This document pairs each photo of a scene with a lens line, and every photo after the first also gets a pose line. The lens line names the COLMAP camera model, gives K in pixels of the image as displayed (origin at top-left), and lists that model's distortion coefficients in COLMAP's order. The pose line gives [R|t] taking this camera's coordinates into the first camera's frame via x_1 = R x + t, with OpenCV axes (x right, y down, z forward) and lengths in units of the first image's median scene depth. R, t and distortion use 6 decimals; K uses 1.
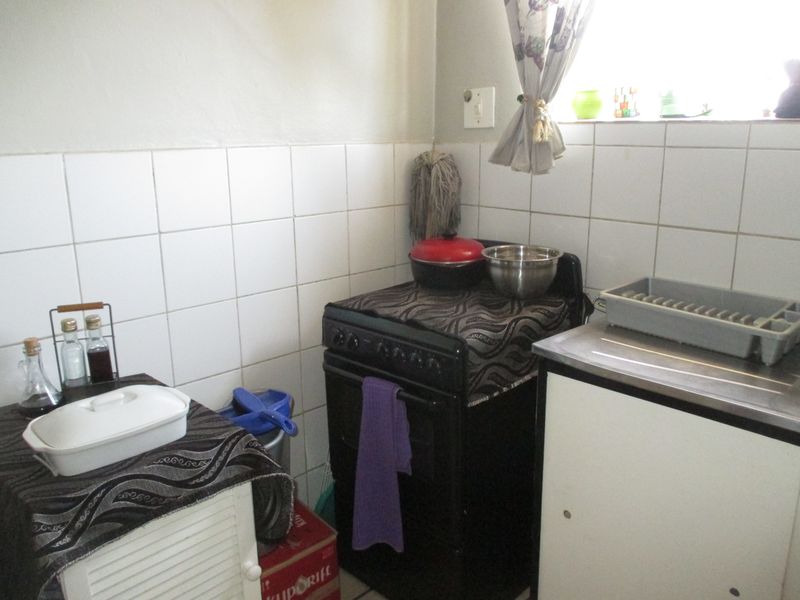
lens RADIAL K [[657.4, 0, 400.0], [0, 657.4, 300.0], [0, 0, 1]] dist [-0.045554, 0.003629]
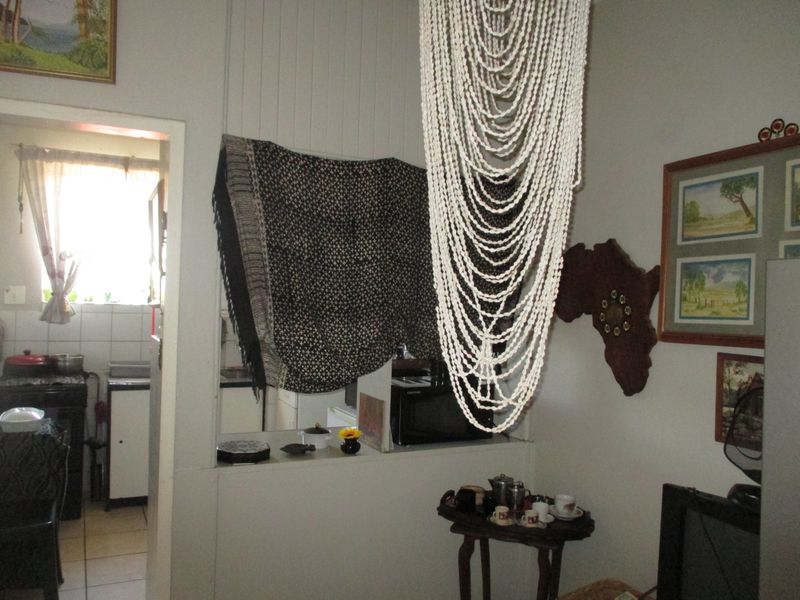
lens RADIAL K [[657.4, 0, 400.0], [0, 657.4, 300.0], [0, 0, 1]] dist [-0.045554, 0.003629]
pose [[0.290123, 0.011511, 0.956920, -1.904715], [0.202680, 0.976506, -0.073196, 0.163224], [-0.935280, 0.215184, 0.280974, -0.946619]]
